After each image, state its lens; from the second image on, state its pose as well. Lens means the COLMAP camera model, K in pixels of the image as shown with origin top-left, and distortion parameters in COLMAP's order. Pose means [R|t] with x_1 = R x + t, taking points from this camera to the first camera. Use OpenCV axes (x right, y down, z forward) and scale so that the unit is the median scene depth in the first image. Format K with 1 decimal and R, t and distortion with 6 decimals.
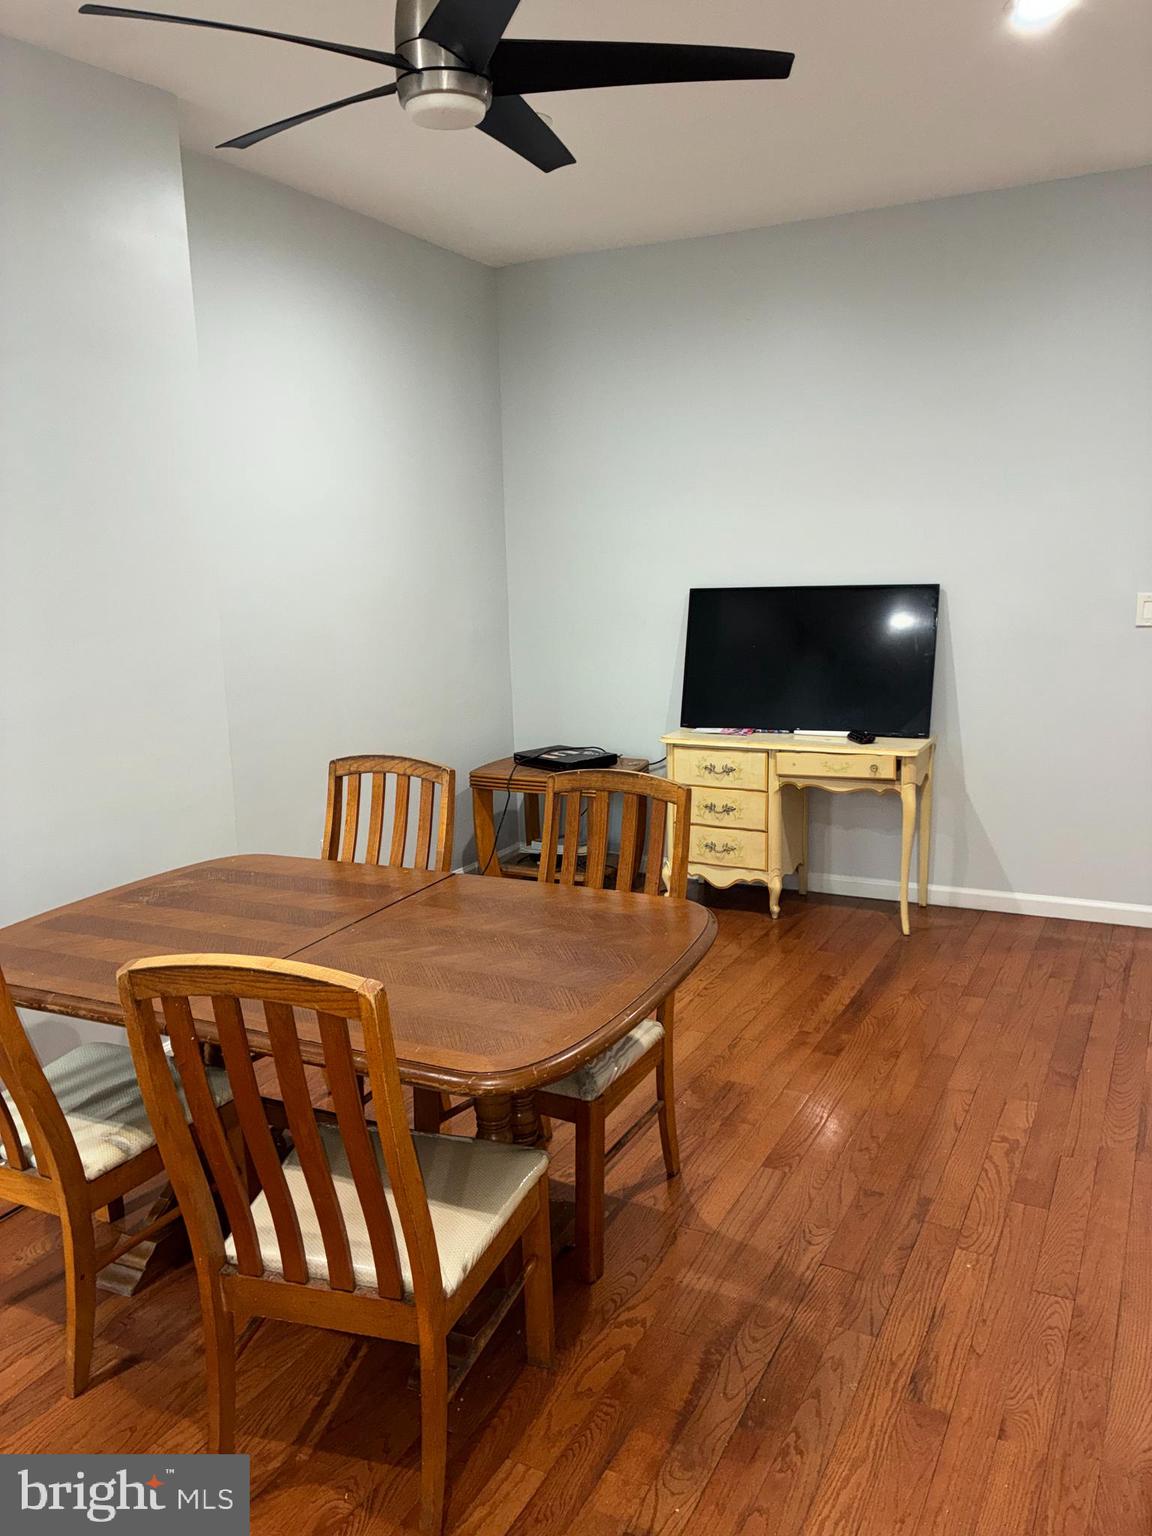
lens RADIAL K [[1165.4, 0, 568.3], [0, 1165.4, 785.8], [0, 0, 1]] dist [0.047260, -0.025771]
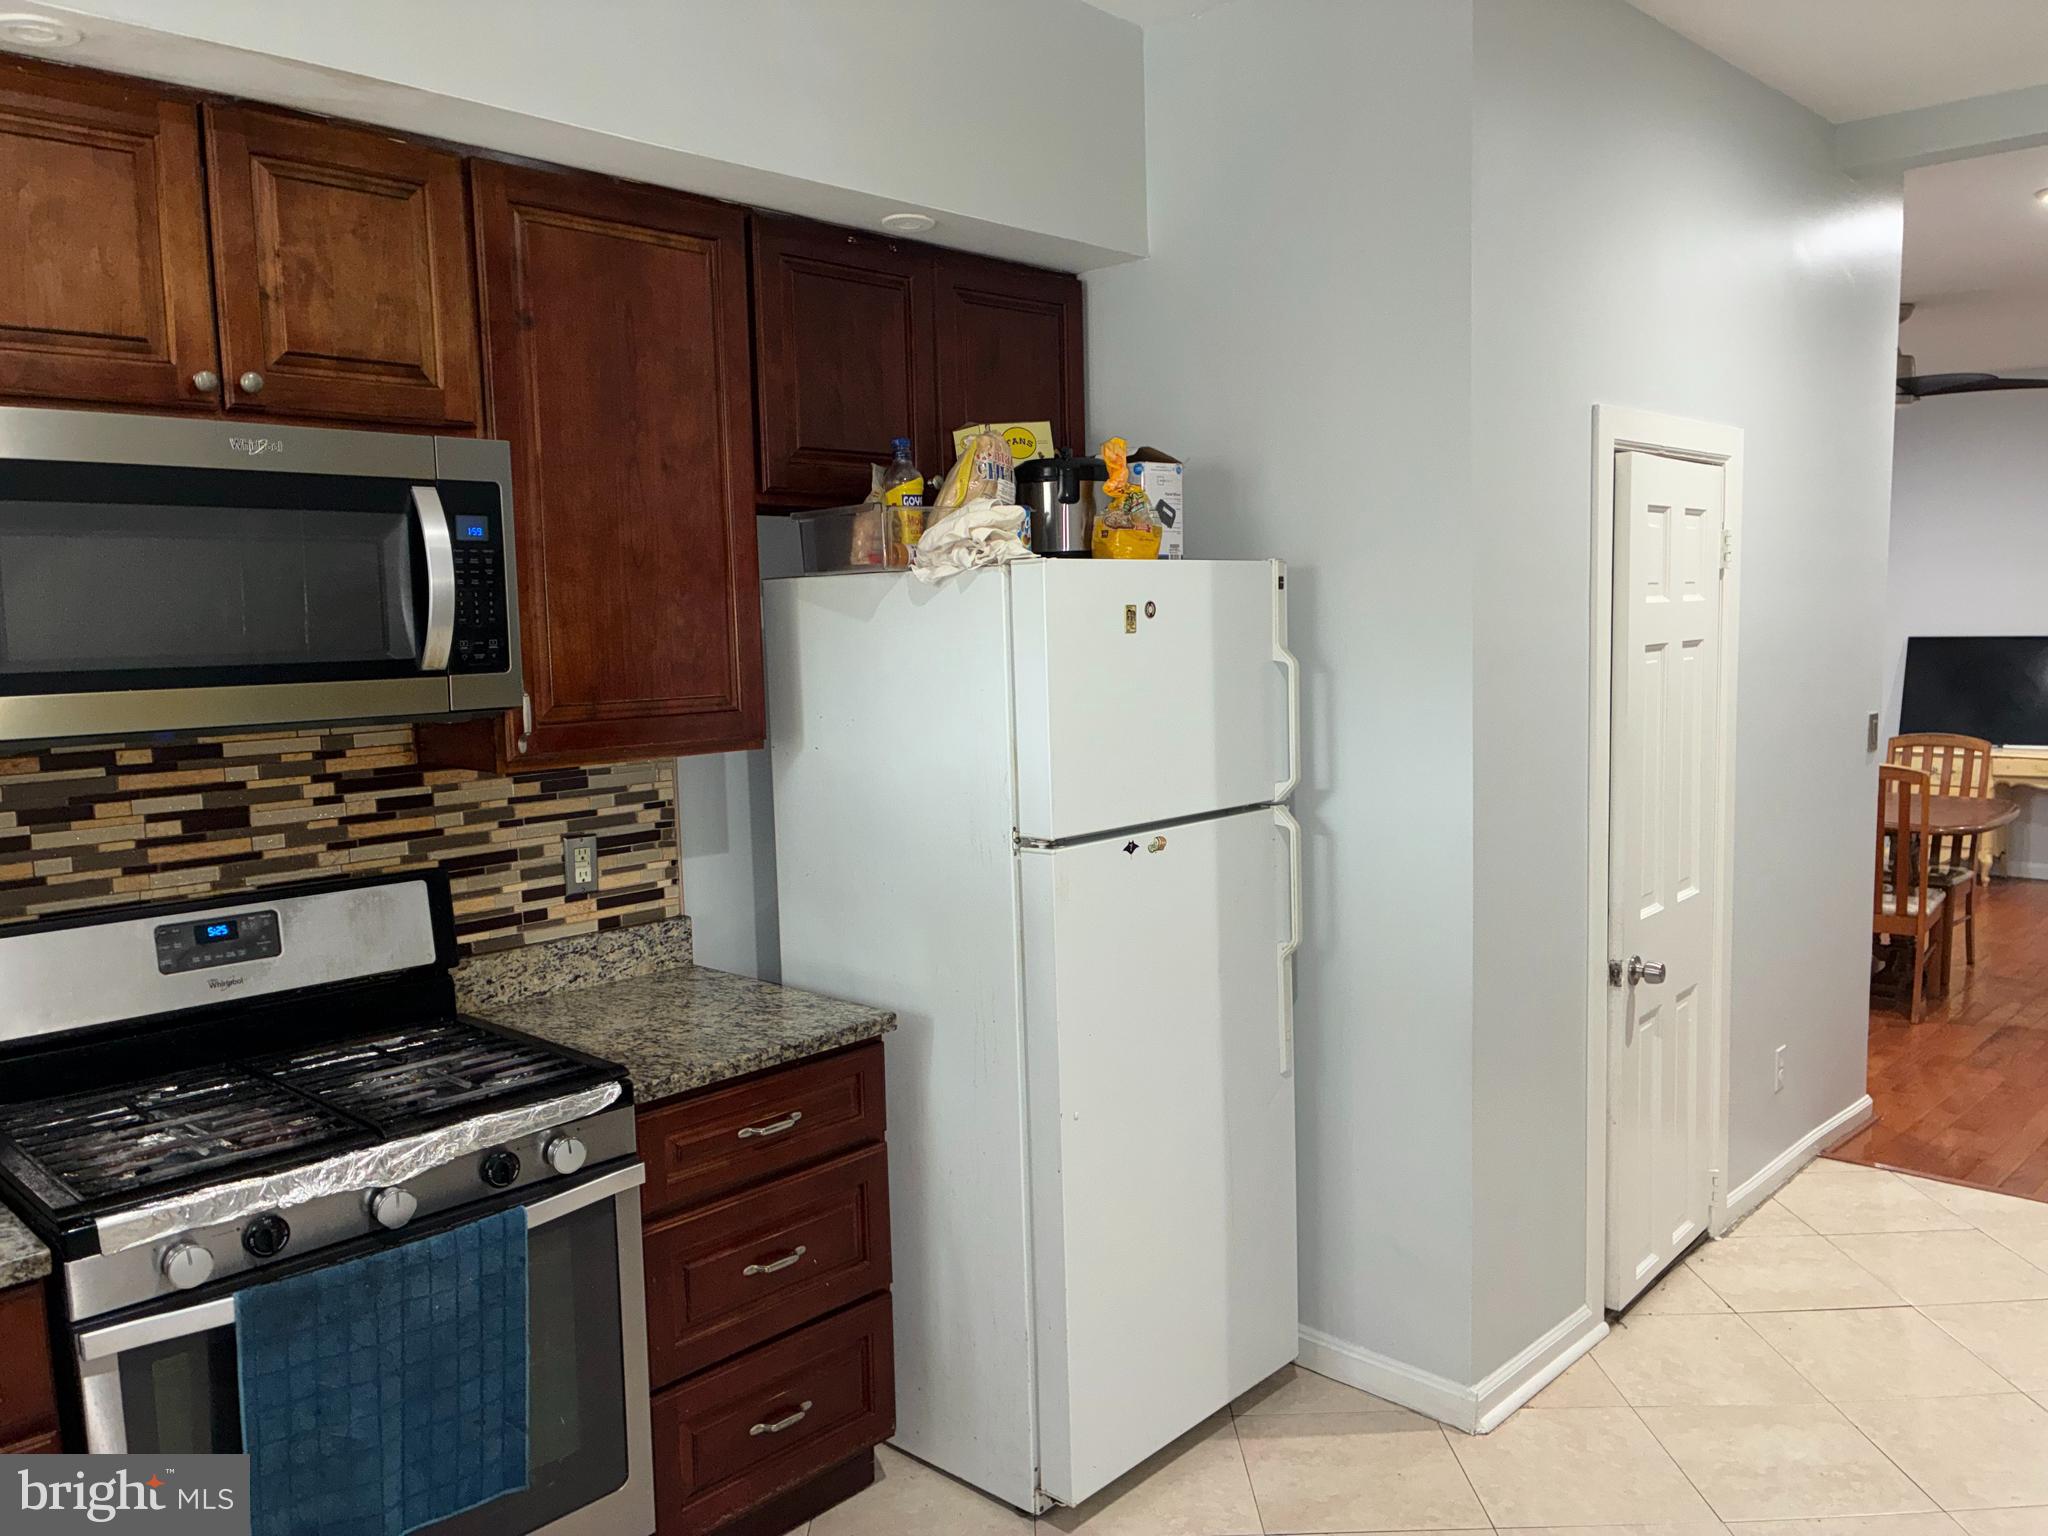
lens RADIAL K [[1553.9, 0, 1024.0], [0, 1553.9, 768.0], [0, 0, 1]] dist [0.047260, -0.025771]
pose [[0.956650, 0.026241, -0.290055, -0.488014], [-0.045926, 0.997064, -0.061267, 0.194555], [0.287596, 0.071932, 0.955047, -1.426233]]
